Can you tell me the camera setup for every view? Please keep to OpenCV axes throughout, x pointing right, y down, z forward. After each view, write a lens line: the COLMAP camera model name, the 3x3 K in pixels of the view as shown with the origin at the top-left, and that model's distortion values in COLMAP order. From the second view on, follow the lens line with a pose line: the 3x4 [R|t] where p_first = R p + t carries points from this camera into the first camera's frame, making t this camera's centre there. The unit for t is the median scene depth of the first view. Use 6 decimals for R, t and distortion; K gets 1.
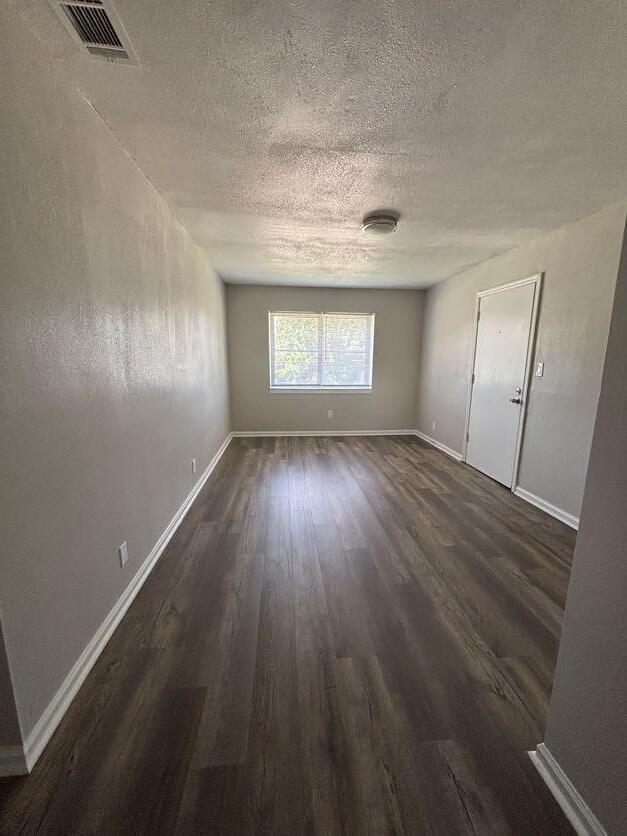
lens RADIAL K [[341.5, 0, 318.6], [0, 341.5, 417.2], [0, 0, 1]] dist [0.000409, -0.000015]
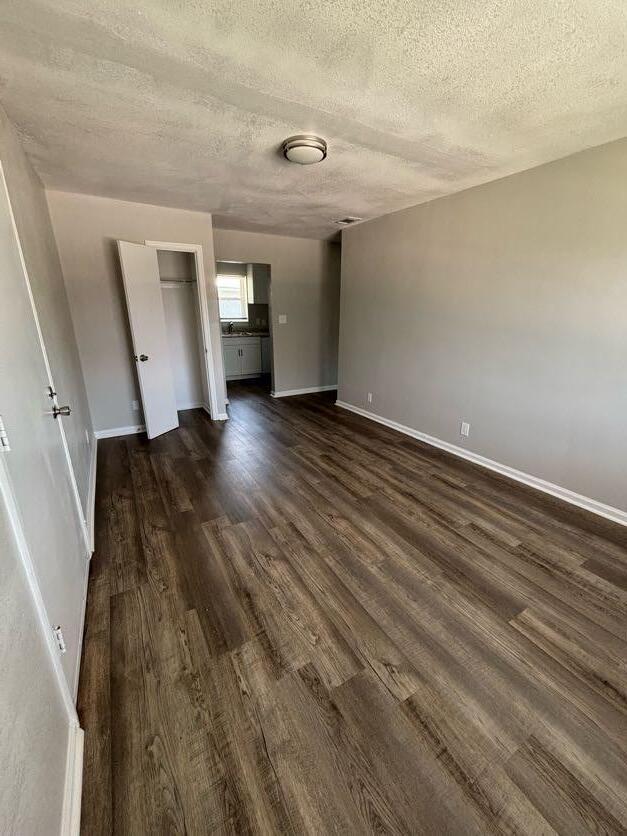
lens RADIAL K [[341.5, 0, 318.6], [0, 341.5, 417.2], [0, 0, 1]] dist [0.000409, -0.000015]
pose [[-0.906646, 0.115665, -0.405727, 0.367771], [-0.086199, 0.890612, 0.446520, -0.255461], [0.412992, 0.439809, -0.797500, 1.324613]]
